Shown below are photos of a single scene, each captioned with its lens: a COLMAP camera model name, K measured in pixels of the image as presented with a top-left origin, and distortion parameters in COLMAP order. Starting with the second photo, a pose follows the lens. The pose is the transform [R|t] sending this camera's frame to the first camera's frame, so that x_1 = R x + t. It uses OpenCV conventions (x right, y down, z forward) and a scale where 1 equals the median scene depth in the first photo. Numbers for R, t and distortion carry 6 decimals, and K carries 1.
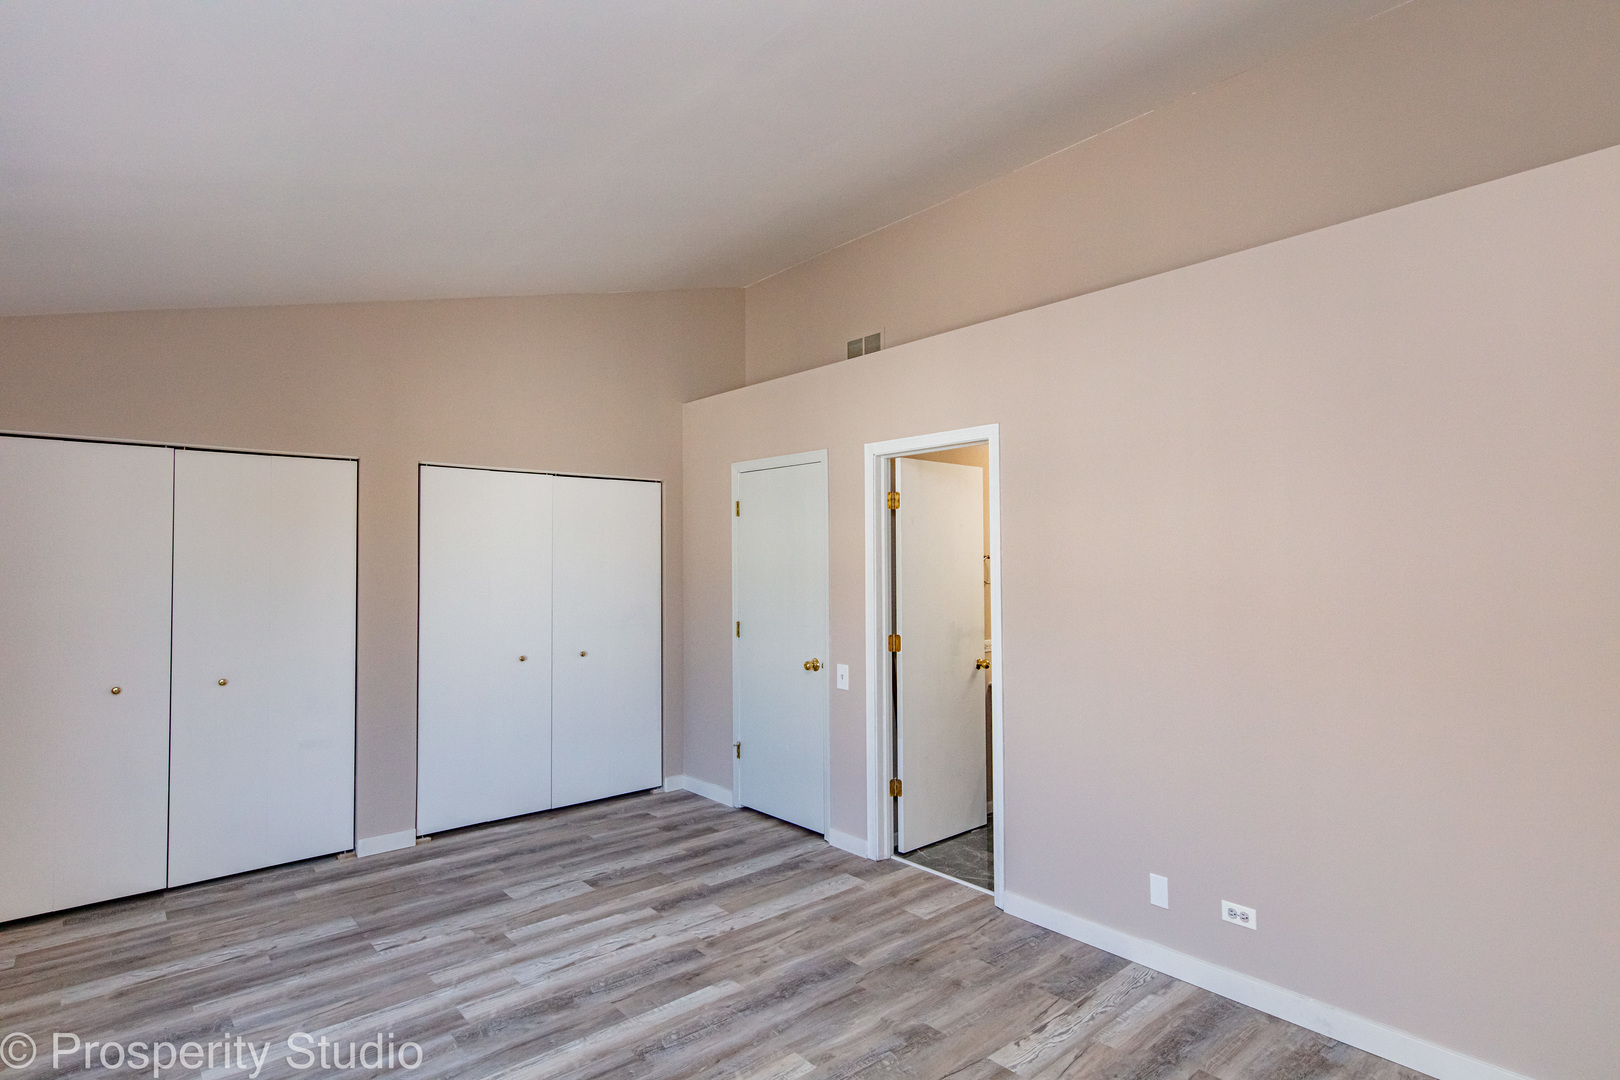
lens RADIAL K [[837.6, 0, 815.0], [0, 837.6, 549.4], [0, 0, 1]] dist [0.010002, -0.001350]
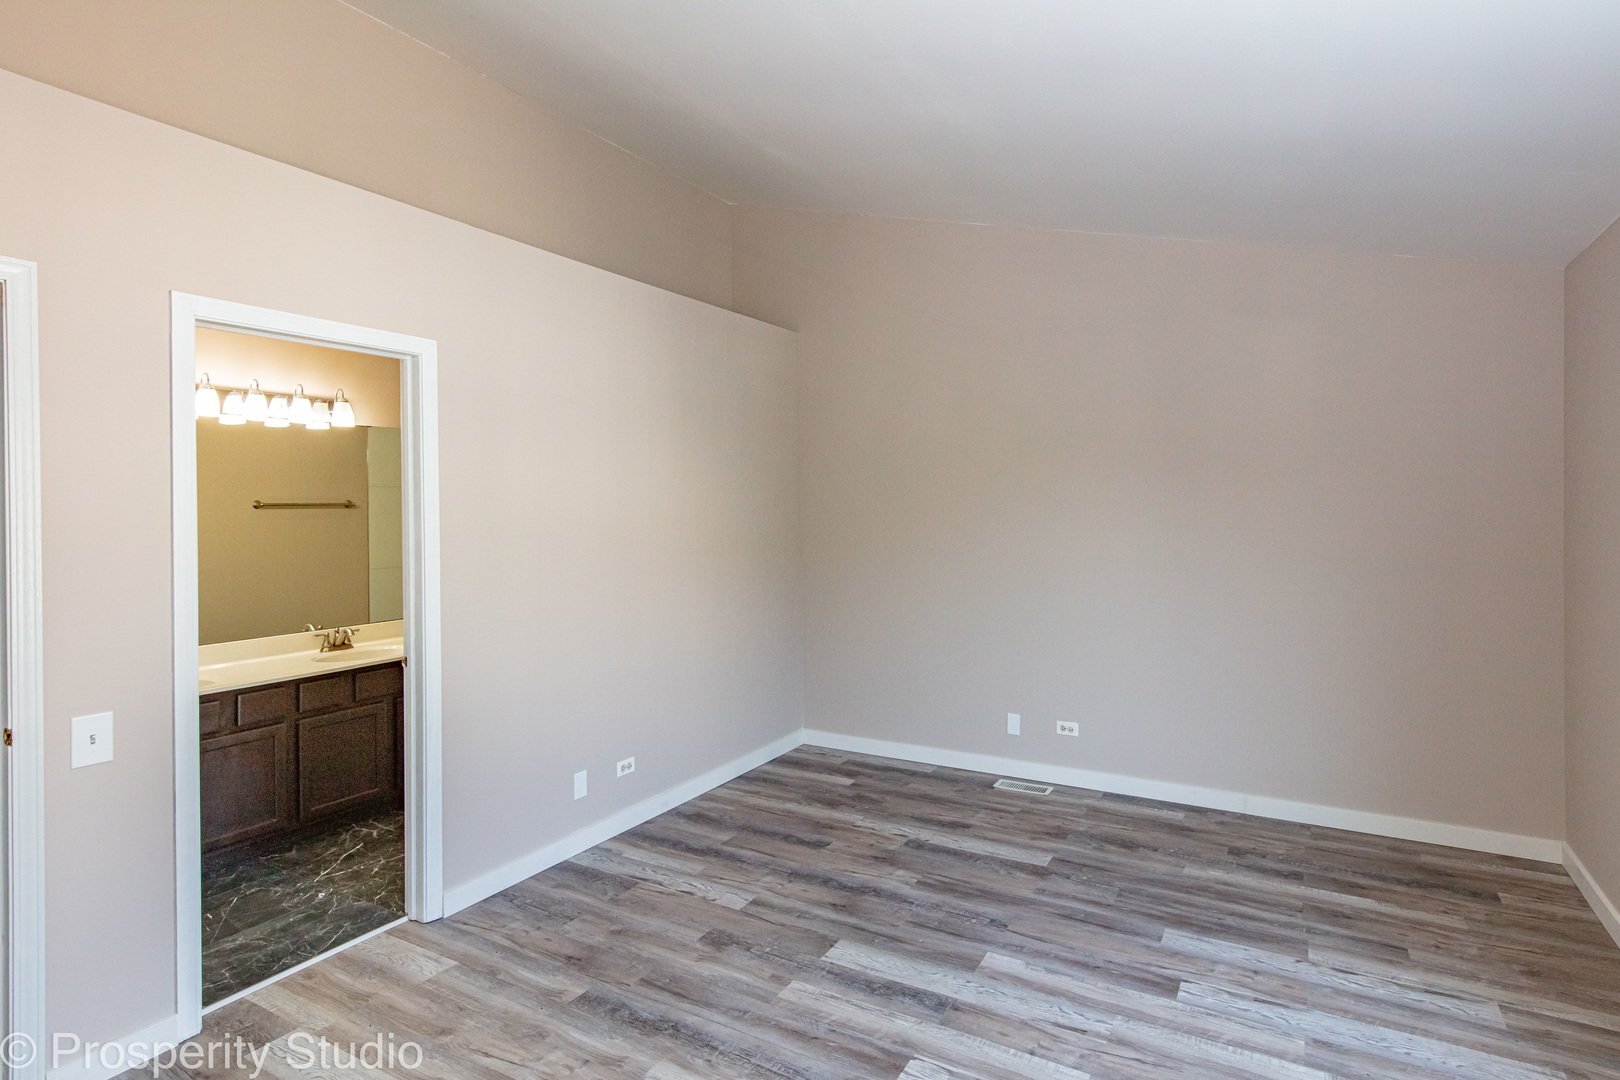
lens RADIAL K [[837.6, 0, 825.2], [0, 837.6, 537.1], [0, 0, 1]] dist [0.010002, -0.001350]
pose [[-0.326930, -0.028583, 0.944616, -0.712654], [-0.003040, 0.999569, 0.029194, 0.021505], [-0.945044, 0.006672, -0.326876, 0.938328]]
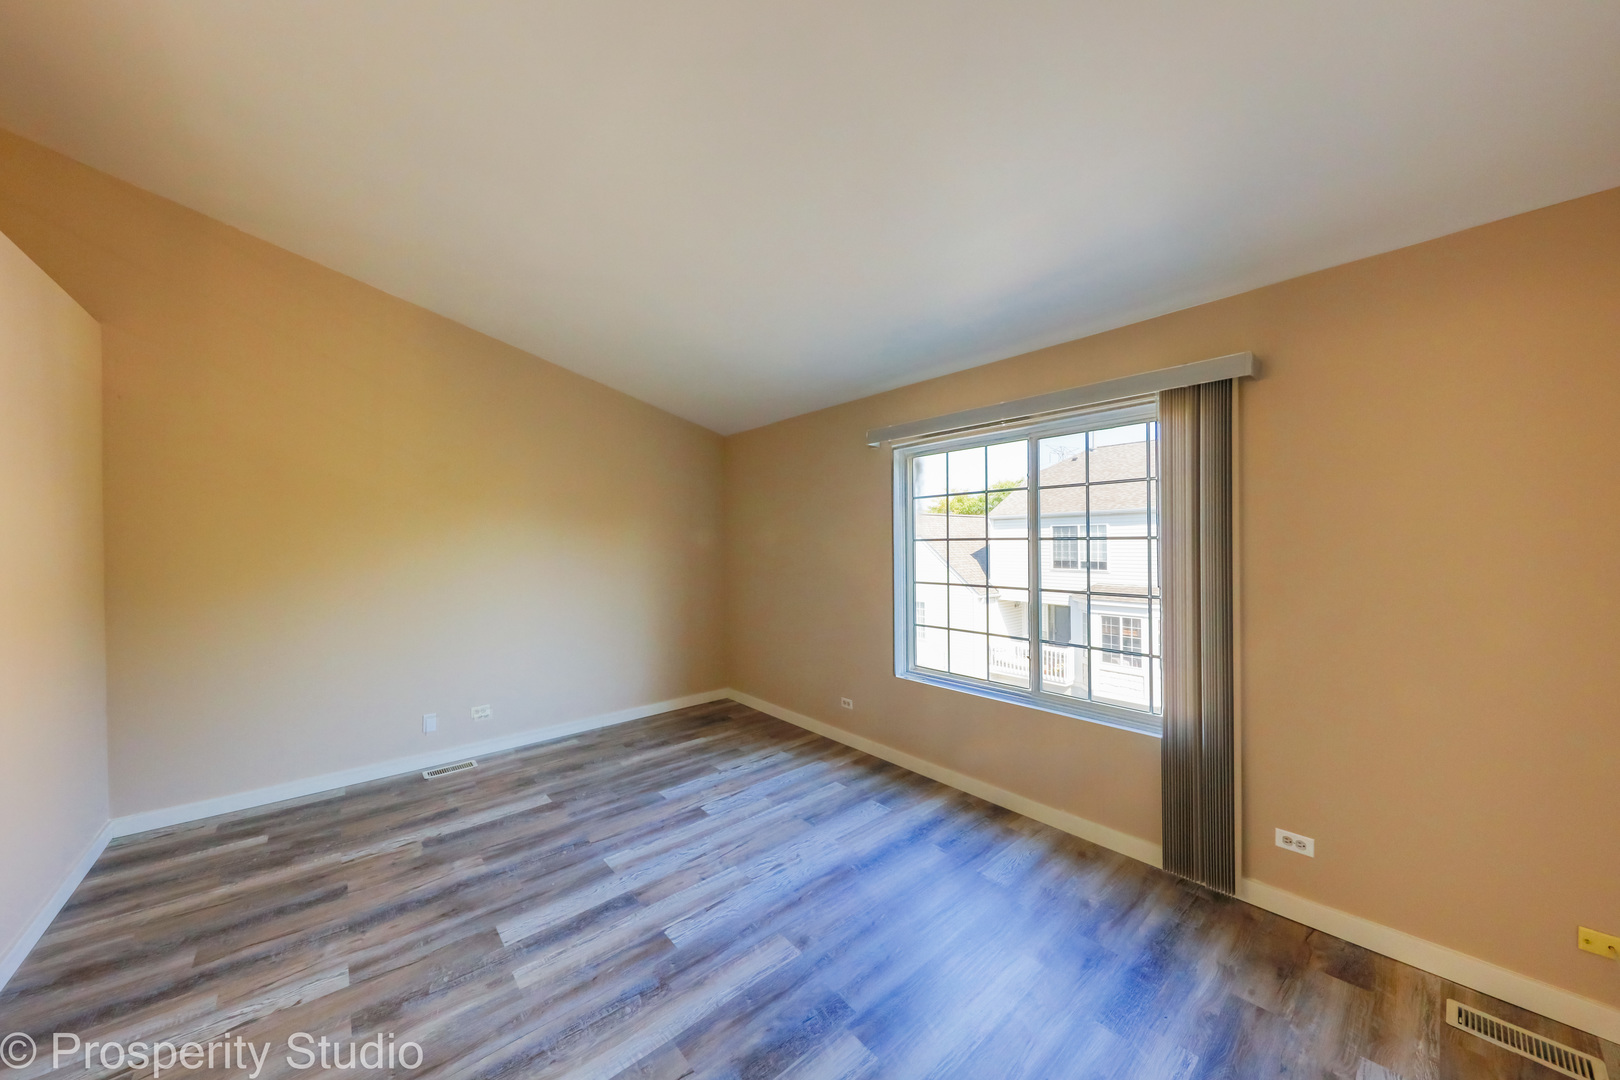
lens RADIAL K [[544.0, 0, 808.1], [0, 544.0, 538.8], [0, 0, 1]] dist [-0.010258, -0.000674]
pose [[-0.999877, 0.014527, 0.005919, -0.299227], [0.014456, 0.999827, -0.011734, 0.028058], [-0.006088, -0.011647, -0.999914, 1.252637]]
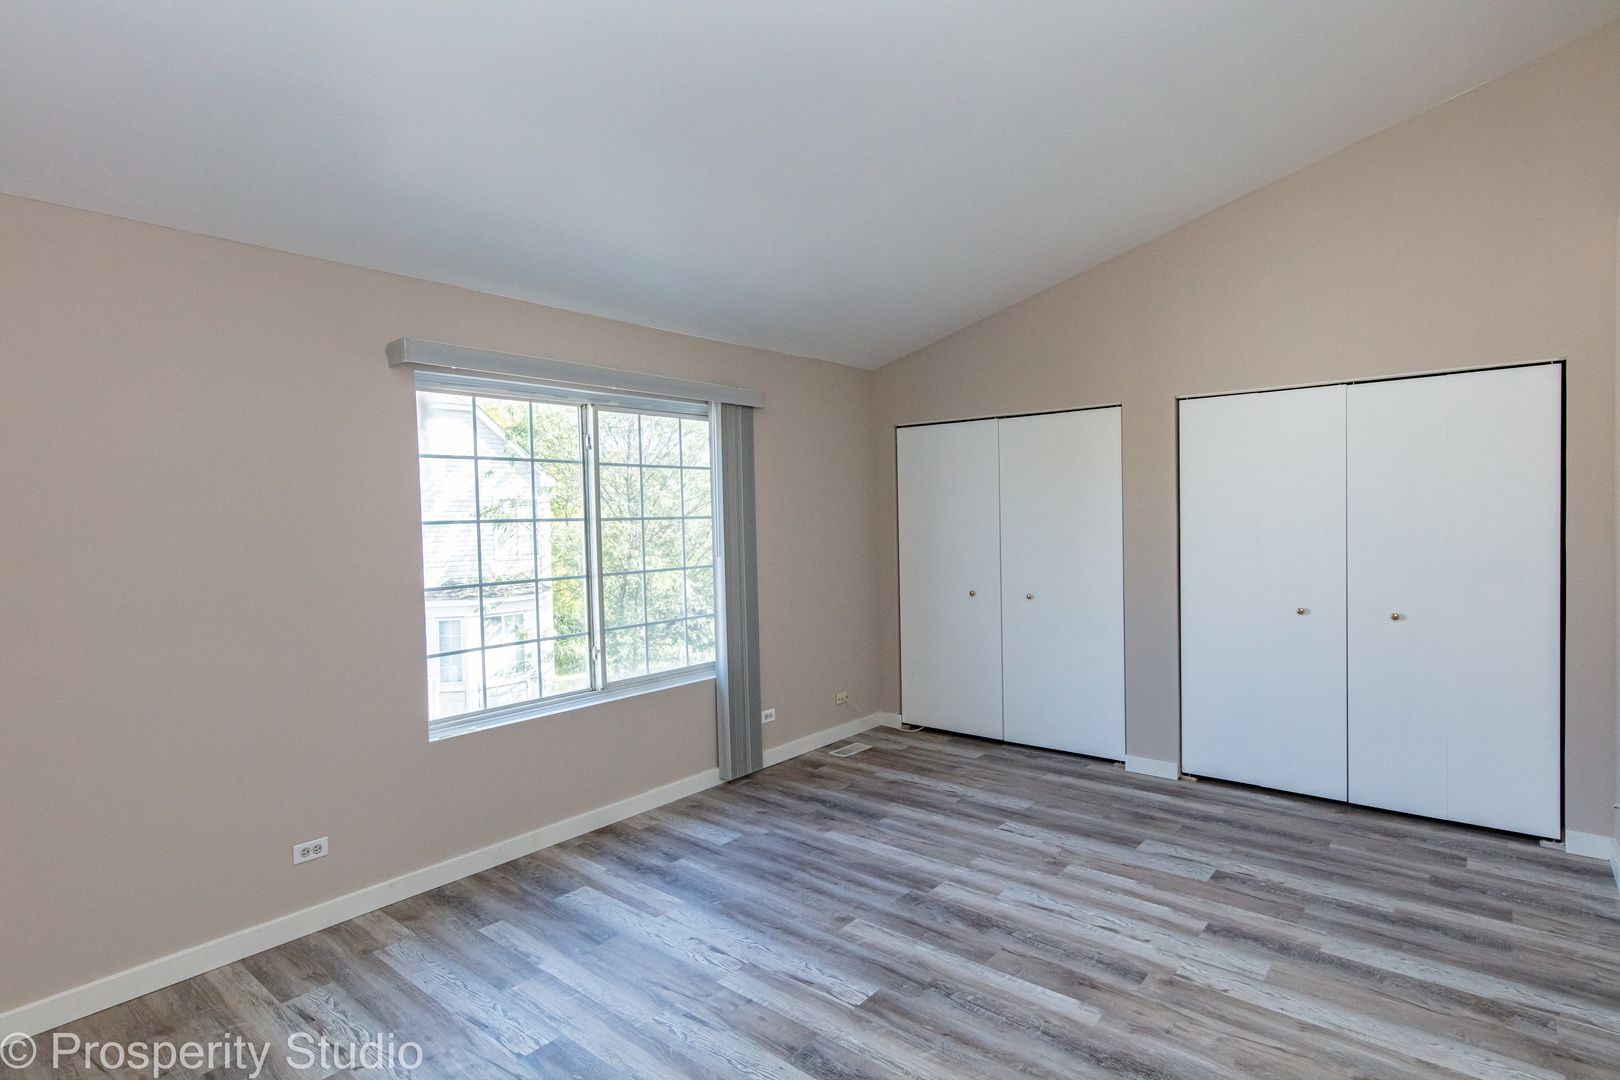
lens RADIAL K [[837.6, 0, 805.6], [0, 837.6, 533.7], [0, 0, 1]] dist [0.010002, -0.001350]
pose [[0.148282, 0.026647, -0.988586, 0.560356], [0.032831, 0.998953, 0.031851, 0.013233], [0.988400, -0.037180, 0.147252, 0.531198]]
